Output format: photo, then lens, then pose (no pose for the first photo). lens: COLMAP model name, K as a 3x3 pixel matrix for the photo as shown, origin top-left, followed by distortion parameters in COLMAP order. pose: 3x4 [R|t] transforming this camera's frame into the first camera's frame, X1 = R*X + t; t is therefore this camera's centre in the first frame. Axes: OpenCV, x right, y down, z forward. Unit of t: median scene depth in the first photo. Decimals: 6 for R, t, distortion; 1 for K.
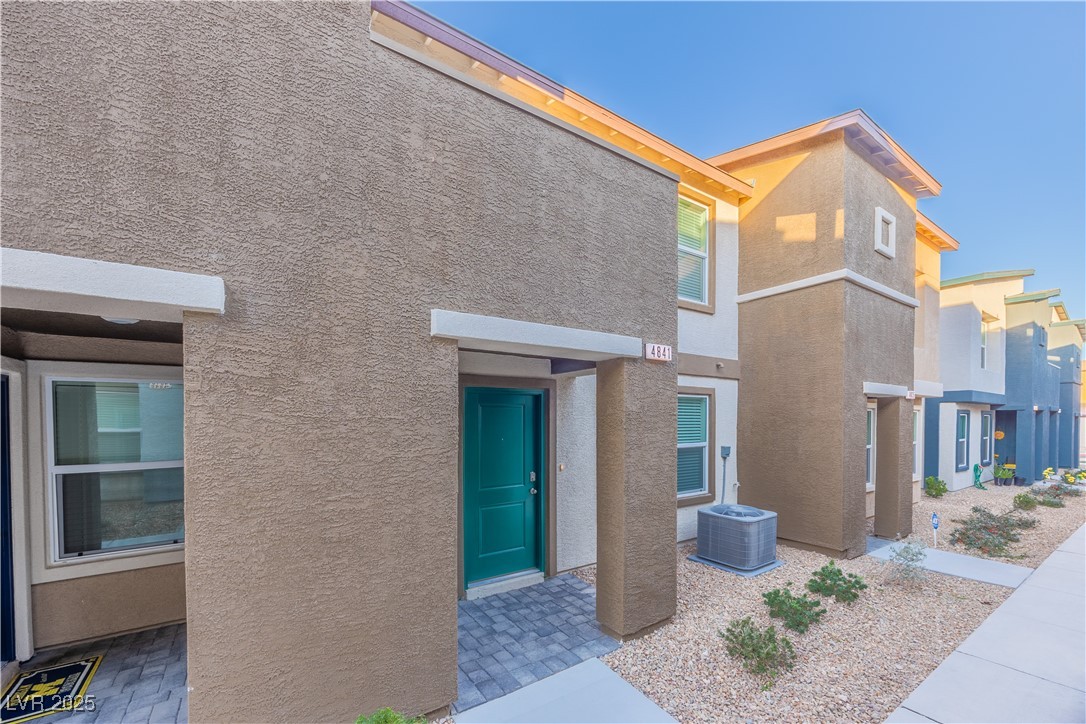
lens RADIAL K [[441.3, 0, 539.1], [0, 441.3, 425.2], [0, 0, 1]] dist [0.000341, 0.000015]
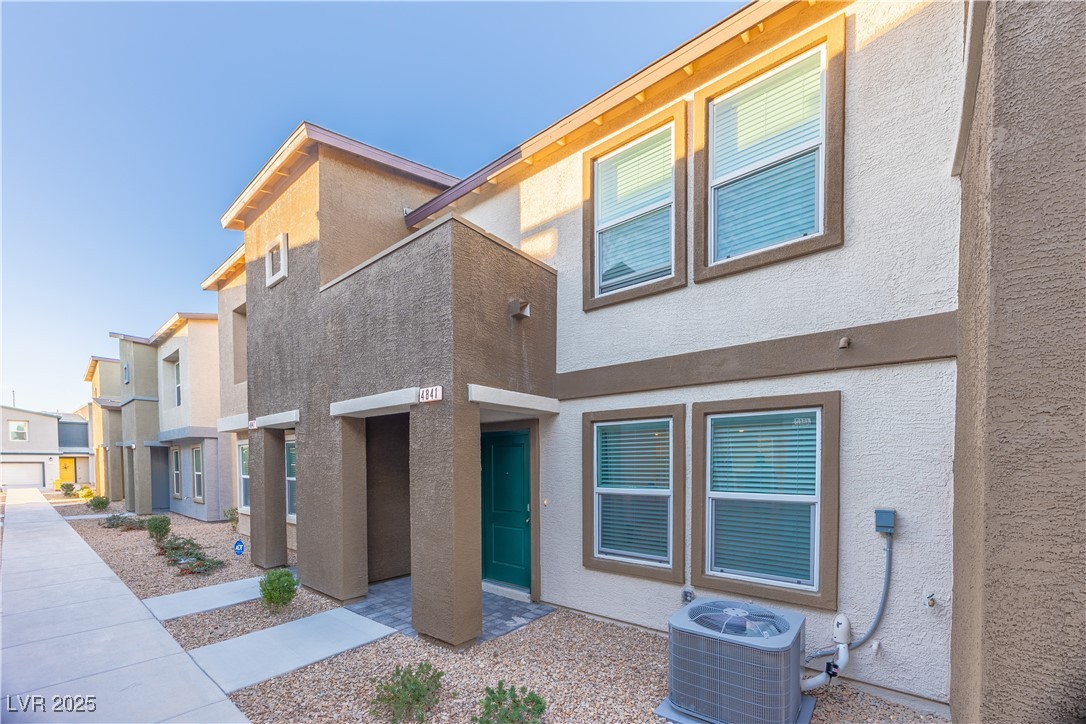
lens RADIAL K [[427.8, 0, 543.4], [0, 427.8, 474.8], [0, 0, 1]] dist [-0.000265, -0.000031]
pose [[0.291755, 0.026766, -0.956118, 1.591742], [-0.010391, 0.999638, 0.024814, 0.008424], [0.956437, 0.002696, 0.291928, 1.100271]]
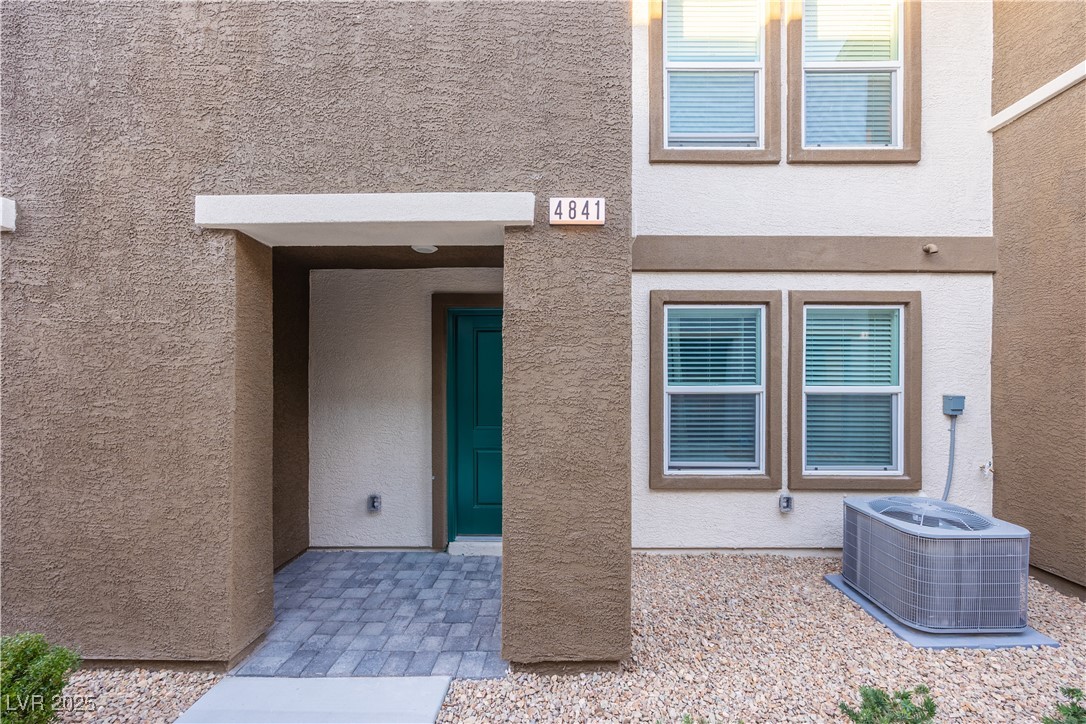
lens RADIAL K [[425.2, 0, 546.2], [0, 425.2, 381.3], [0, 0, 1]] dist [0.000064, -0.000660]
pose [[0.820175, 0.002269, -0.572108, 0.654259], [-0.008247, 0.999935, -0.007858, 0.082887], [0.572053, 0.011164, 0.820141, 0.577561]]
